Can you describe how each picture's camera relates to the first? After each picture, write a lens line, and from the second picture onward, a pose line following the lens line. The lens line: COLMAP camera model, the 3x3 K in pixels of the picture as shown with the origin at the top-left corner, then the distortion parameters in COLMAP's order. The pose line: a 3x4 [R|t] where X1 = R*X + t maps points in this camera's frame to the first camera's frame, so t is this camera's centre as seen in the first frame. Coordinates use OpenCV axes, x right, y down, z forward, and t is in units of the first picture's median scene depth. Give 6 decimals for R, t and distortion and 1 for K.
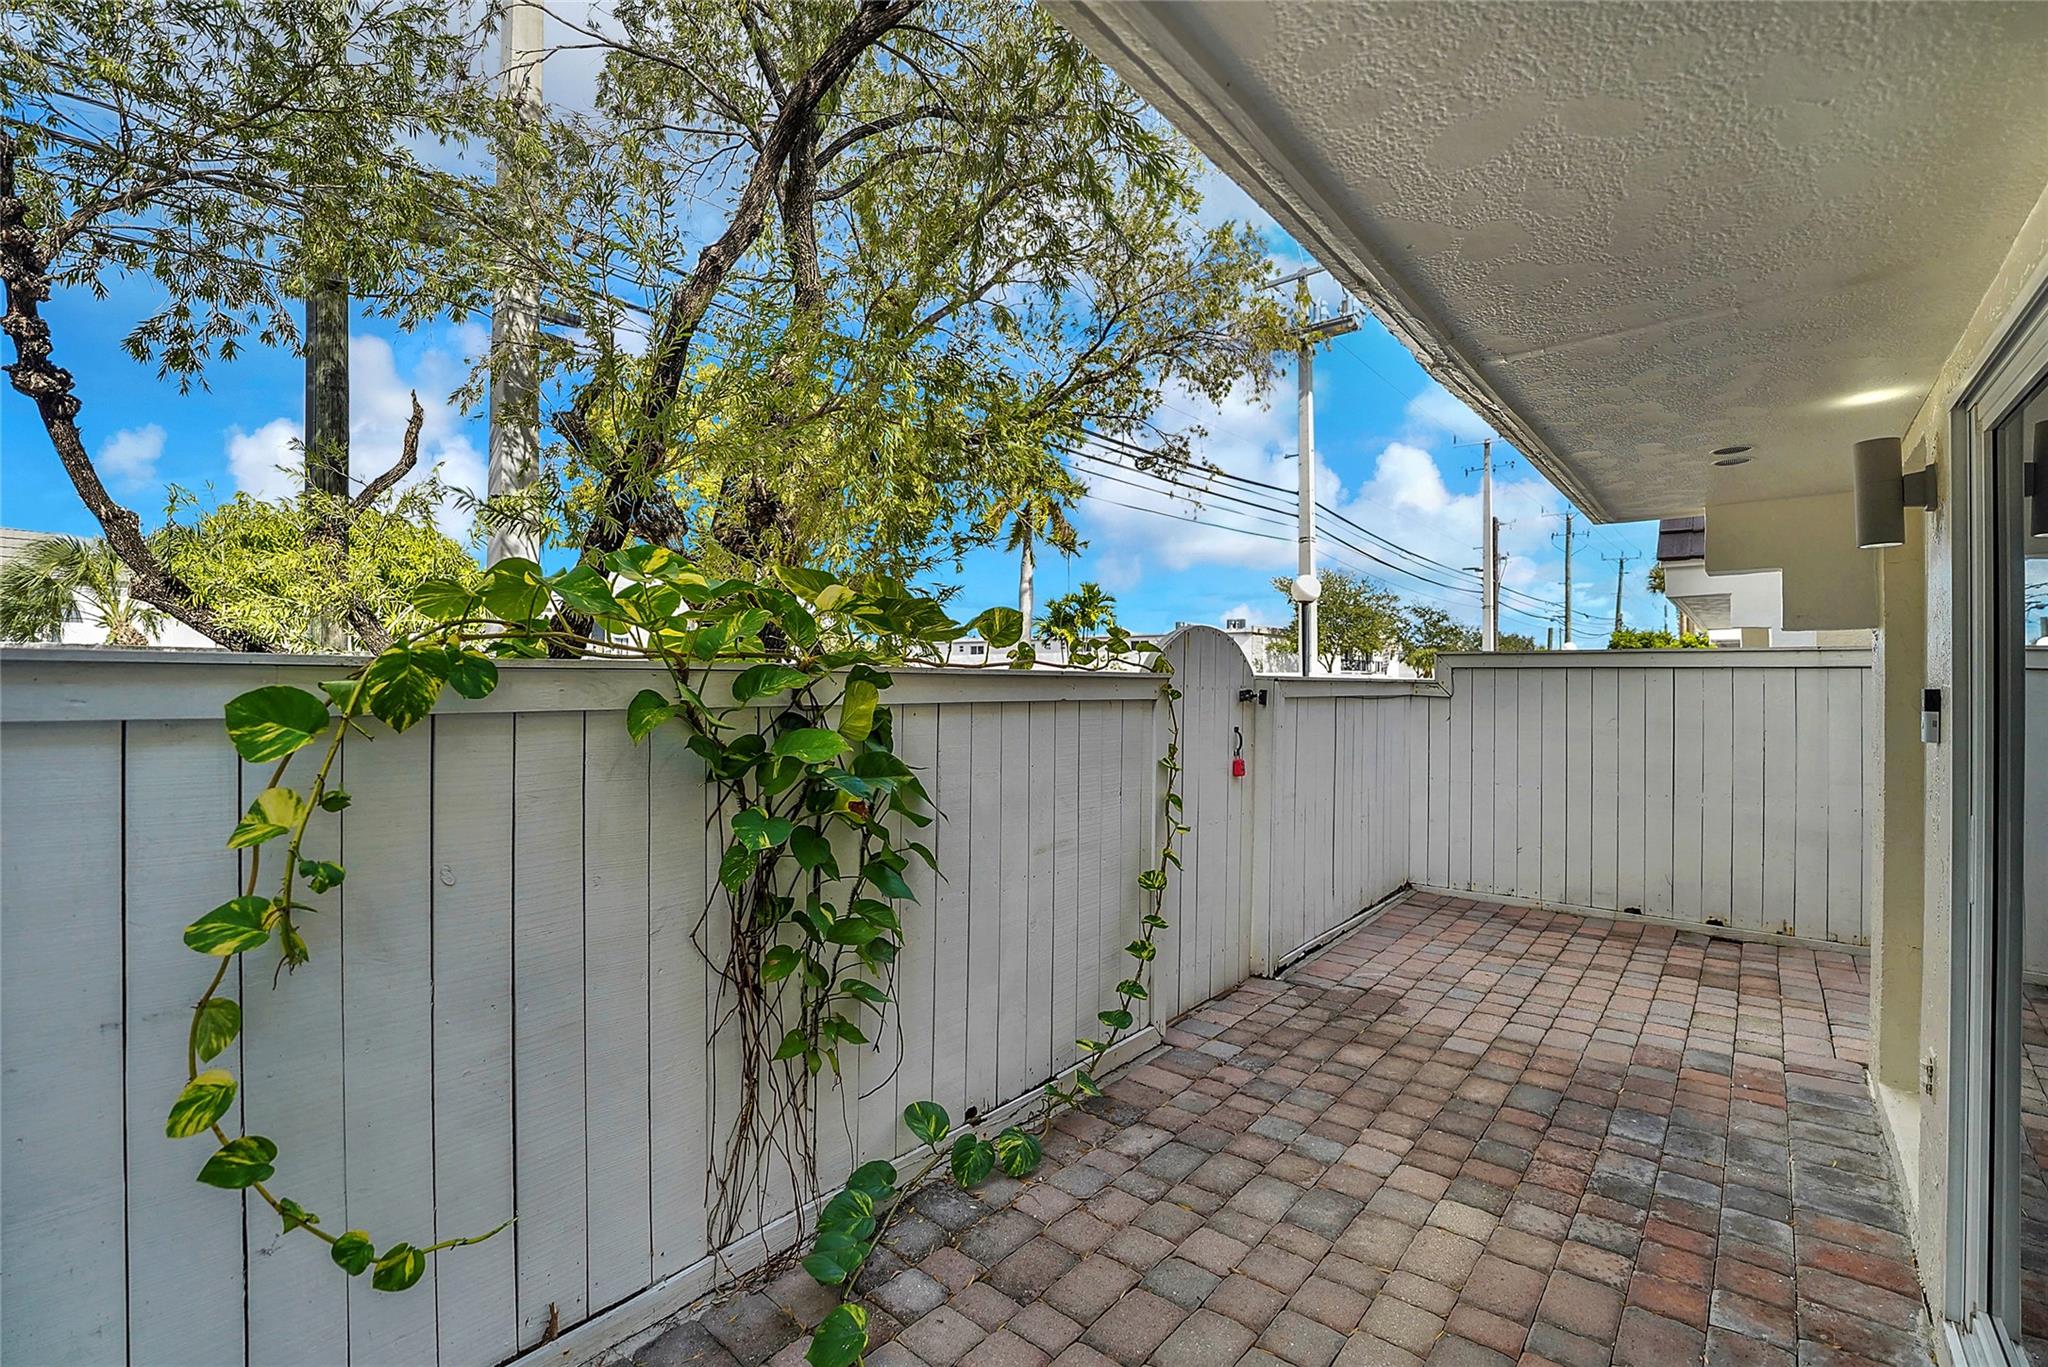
lens RADIAL K [[879.8, 0, 1038.8], [0, 879.8, 679.4], [0, 0, 1]] dist [-0.029556, 0.000287]
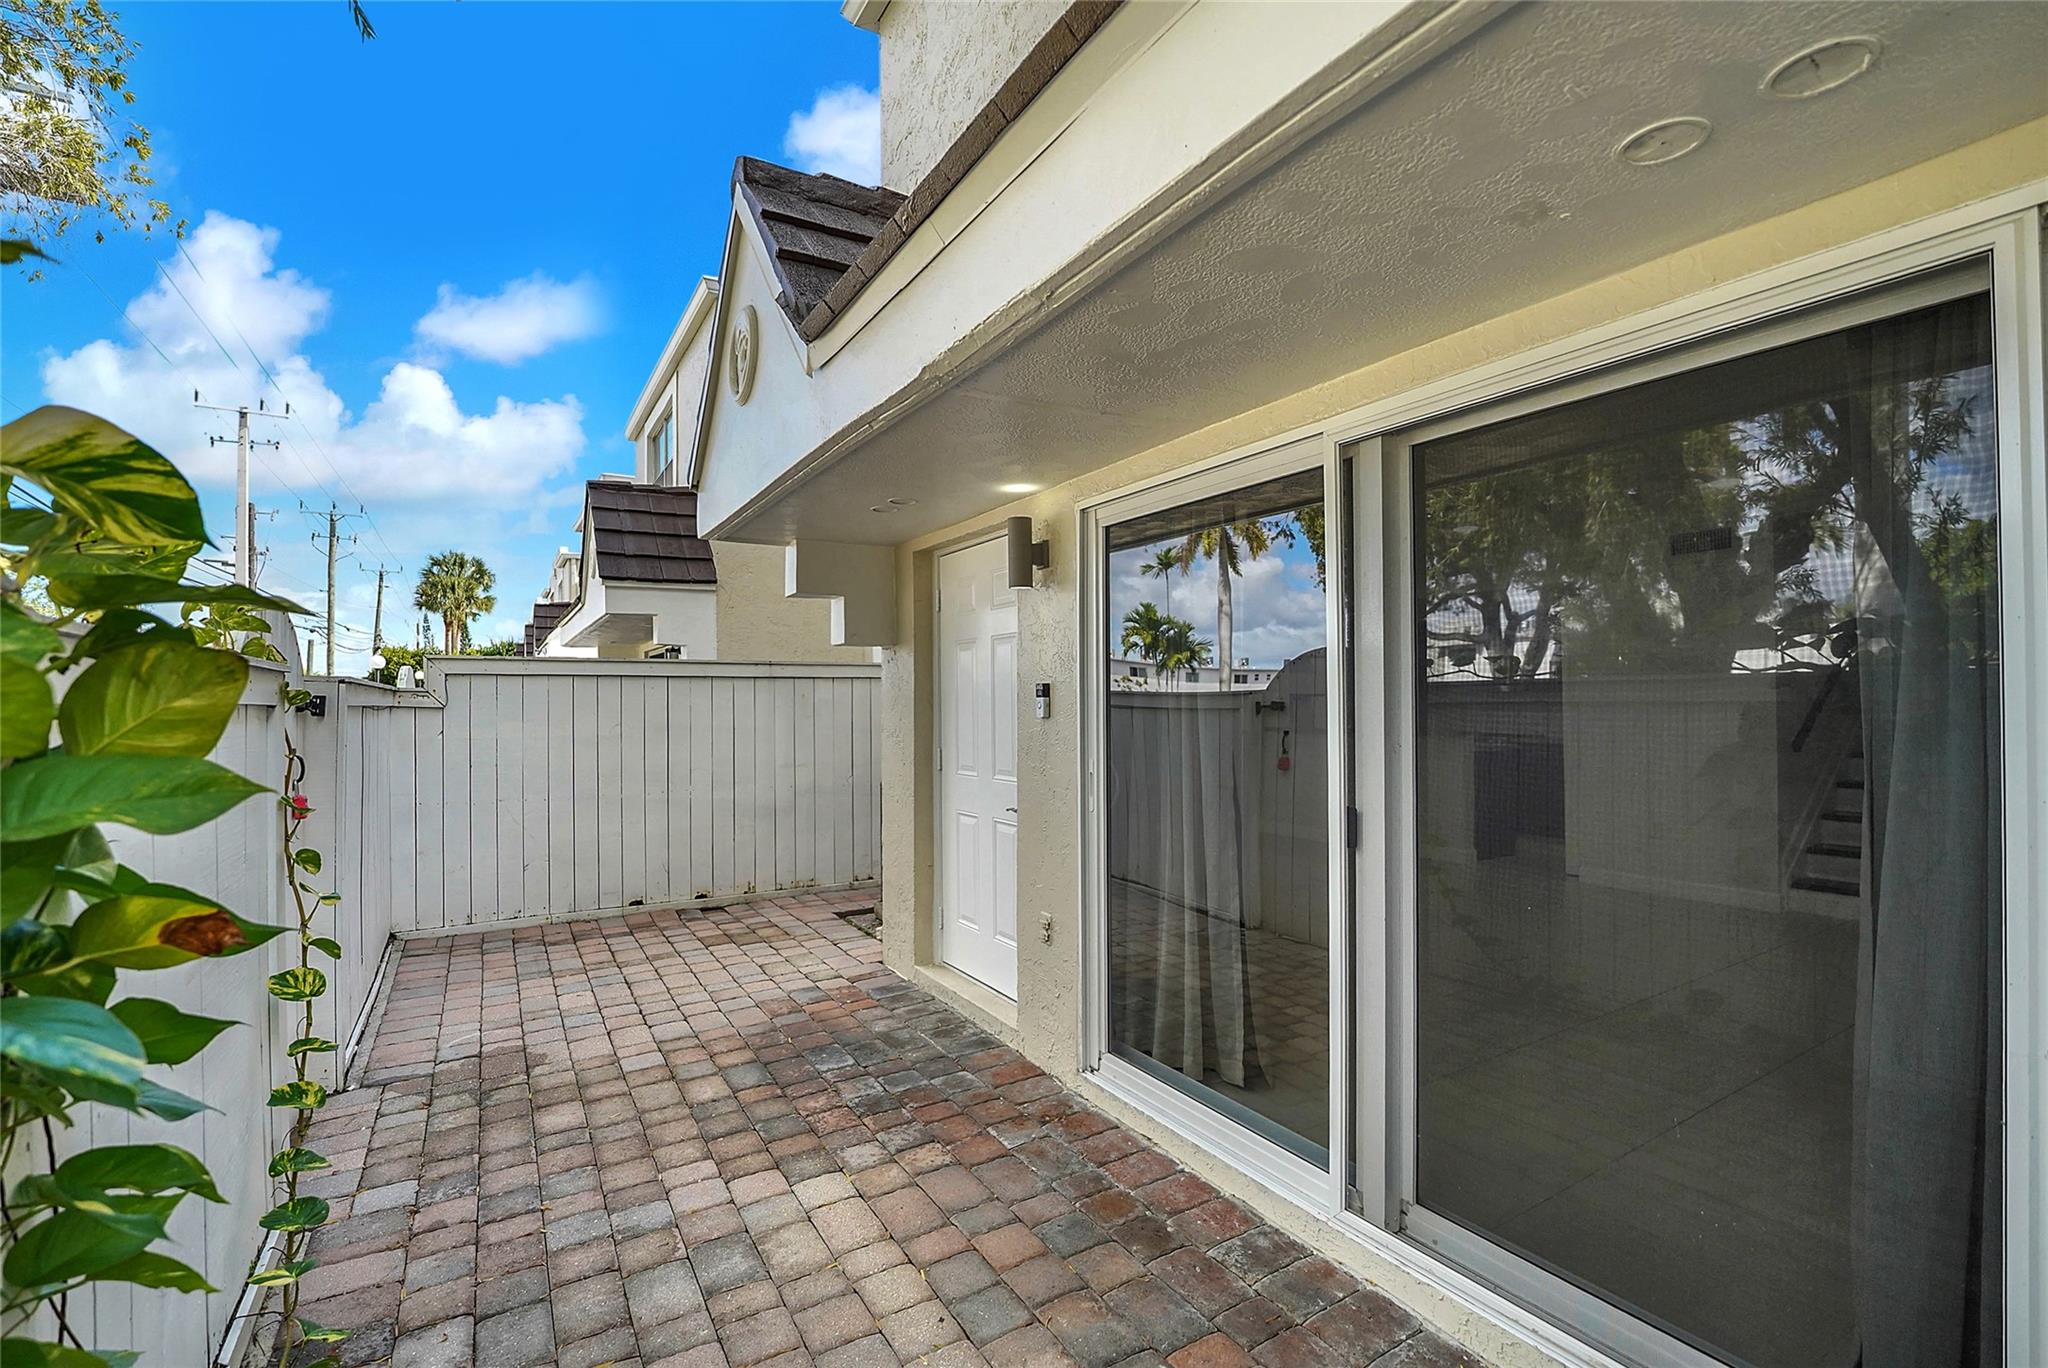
lens RADIAL K [[897.0, 0, 1022.8], [0, 897.0, 692.2], [0, 0, 1]] dist [-0.027838, -0.000225]
pose [[0.328687, 0.000035, 0.944439, -0.287586], [0.007262, 0.999970, -0.002564, 0.018913], [-0.944411, 0.007701, 0.328677, 0.270184]]
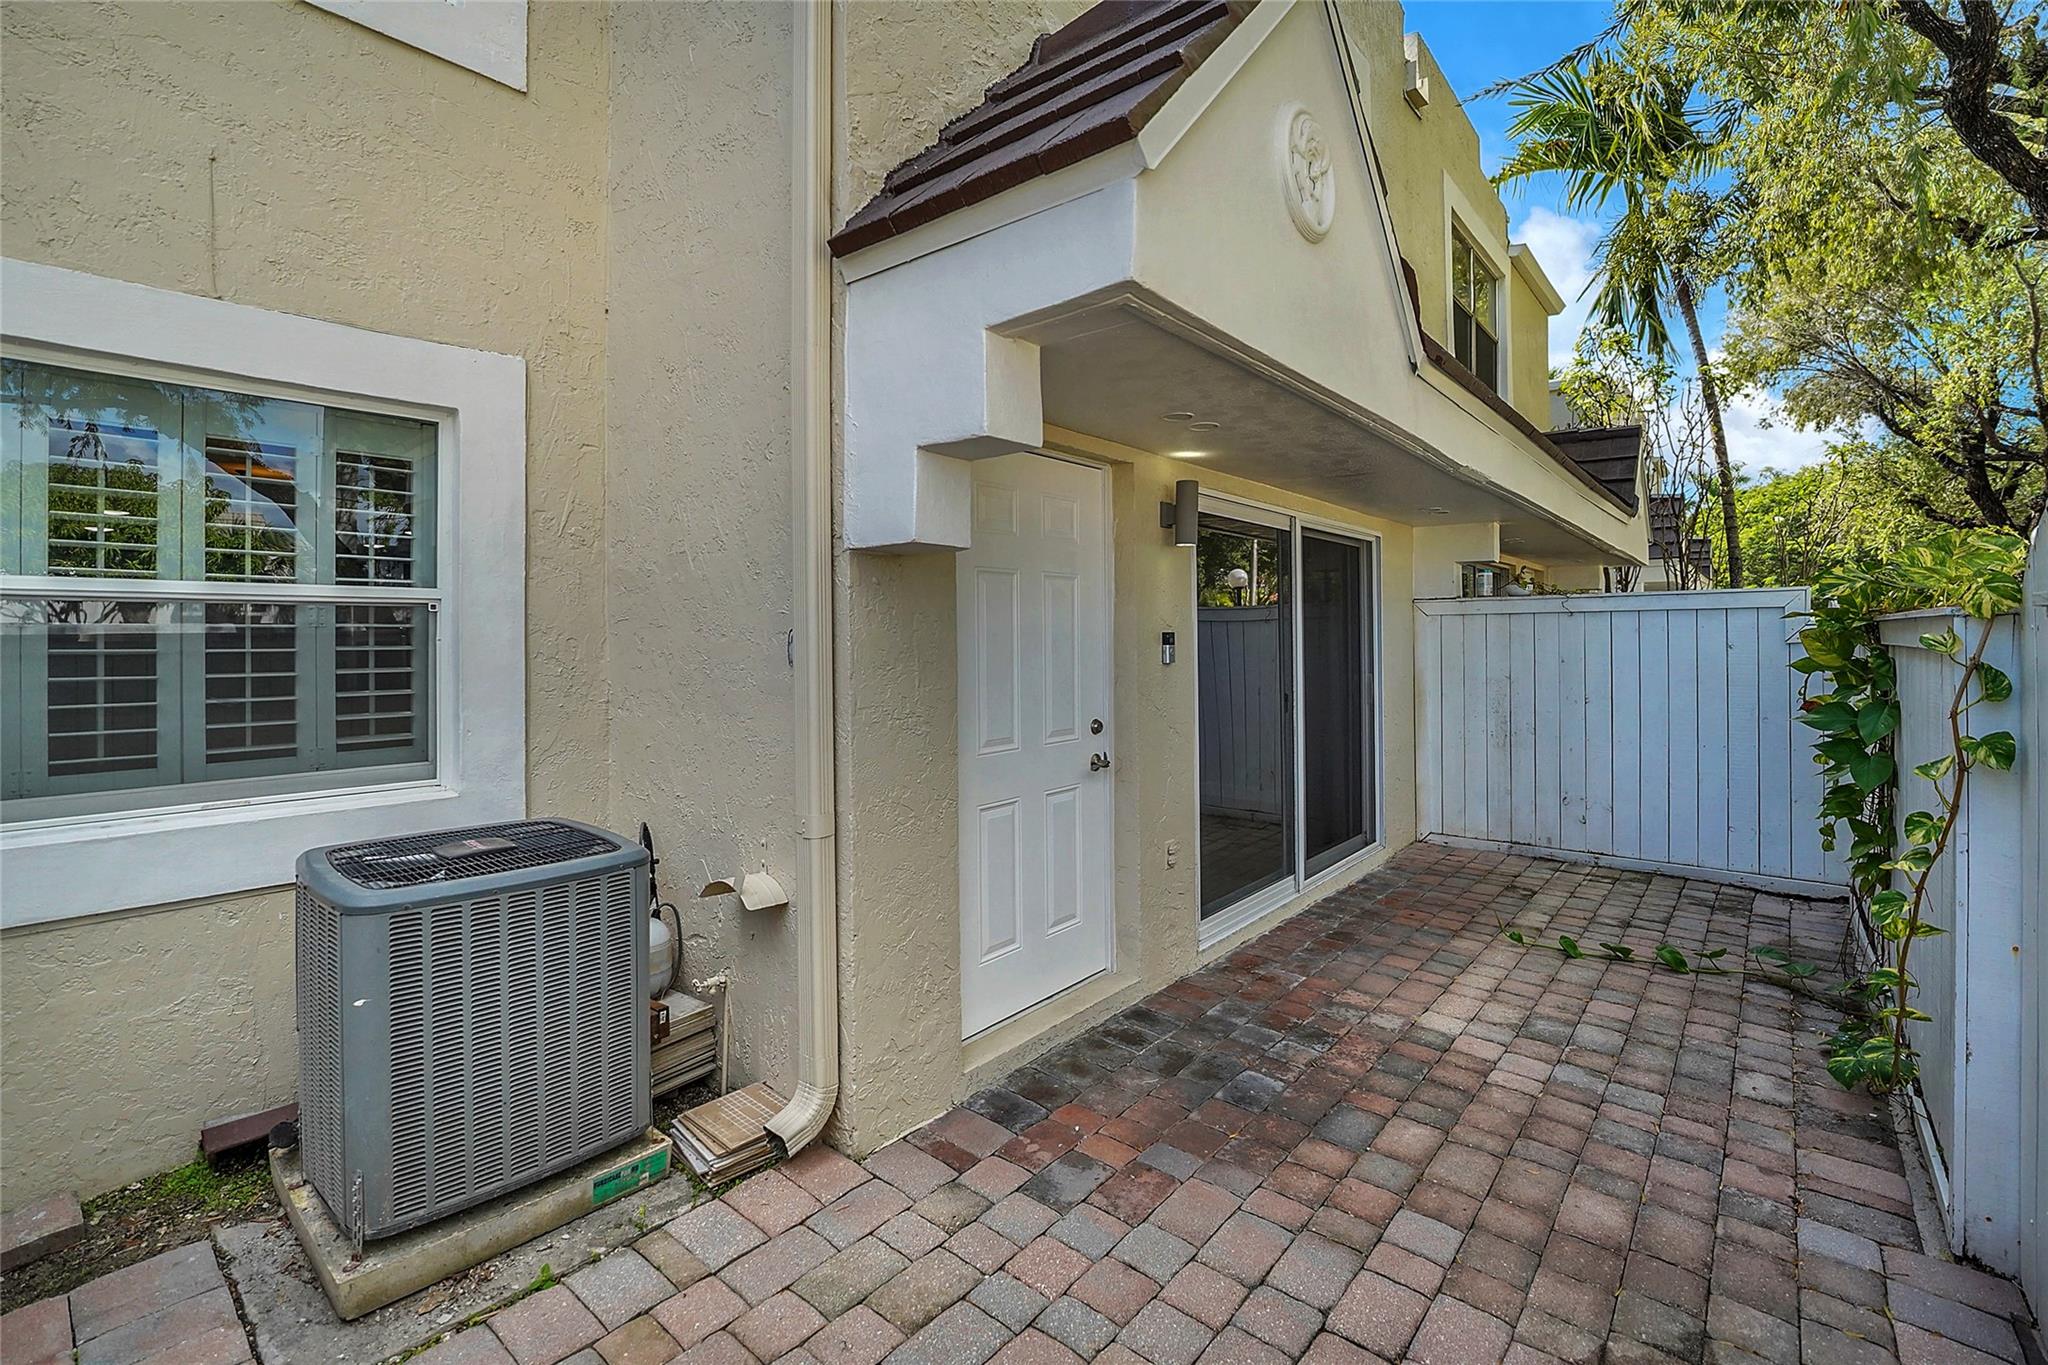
lens RADIAL K [[897.0, 0, 1022.8], [0, 897.0, 690.7], [0, 0, 1]] dist [-0.027838, -0.000225]
pose [[-0.999964, 0.000179, 0.008524, 0.737586], [0.000681, 0.998265, 0.058882, 0.013994], [-0.008498, 0.058886, -0.998229, 1.535919]]
